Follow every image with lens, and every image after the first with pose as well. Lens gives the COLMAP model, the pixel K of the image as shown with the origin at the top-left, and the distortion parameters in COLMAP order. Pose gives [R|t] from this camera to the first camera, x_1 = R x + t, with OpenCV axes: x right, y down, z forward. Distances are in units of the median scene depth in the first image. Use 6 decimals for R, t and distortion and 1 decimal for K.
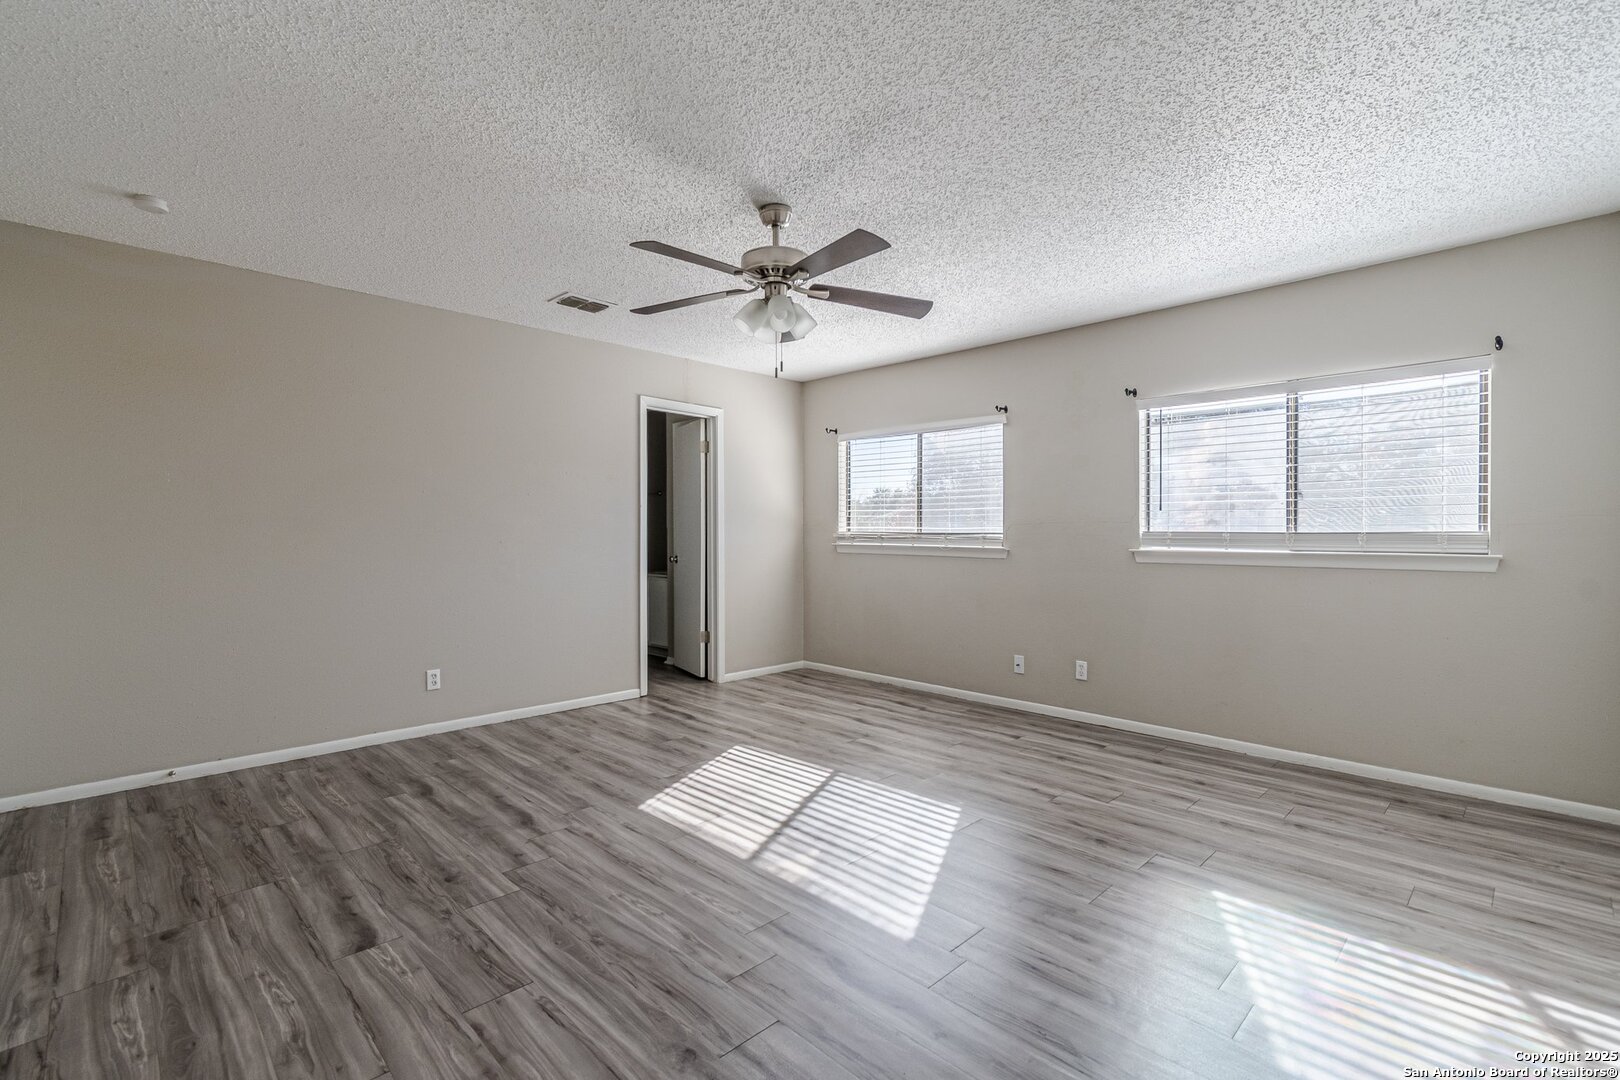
lens RADIAL K [[724.1, 0, 810.0], [0, 724.1, 540.0], [0, 0, 1]] dist [-0.017186, 0.020475]
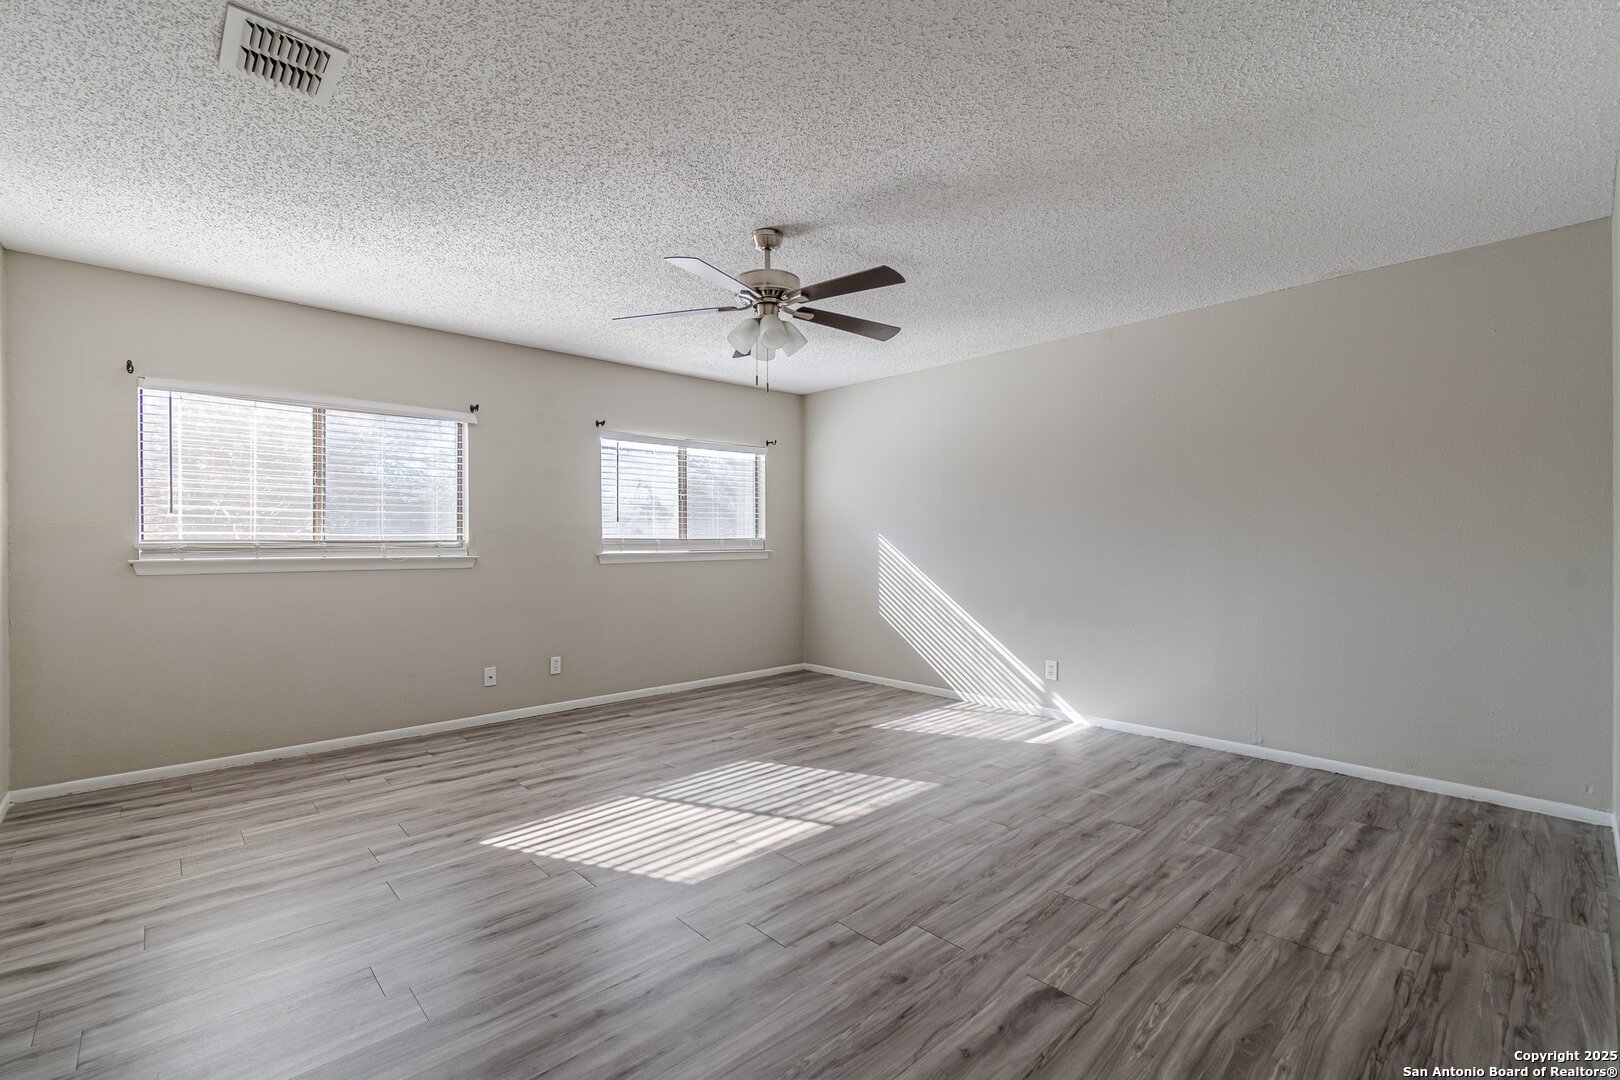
lens RADIAL K [[713.8, 0, 810.2], [0, 713.8, 534.7], [0, 0, 1]] dist [0.031768, 0.000178]
pose [[0.031734, 0.009167, 0.999454, -0.893866], [0.018308, 0.999785, -0.009751, 0.000069], [-0.999329, 0.018608, 0.031559, 0.739639]]
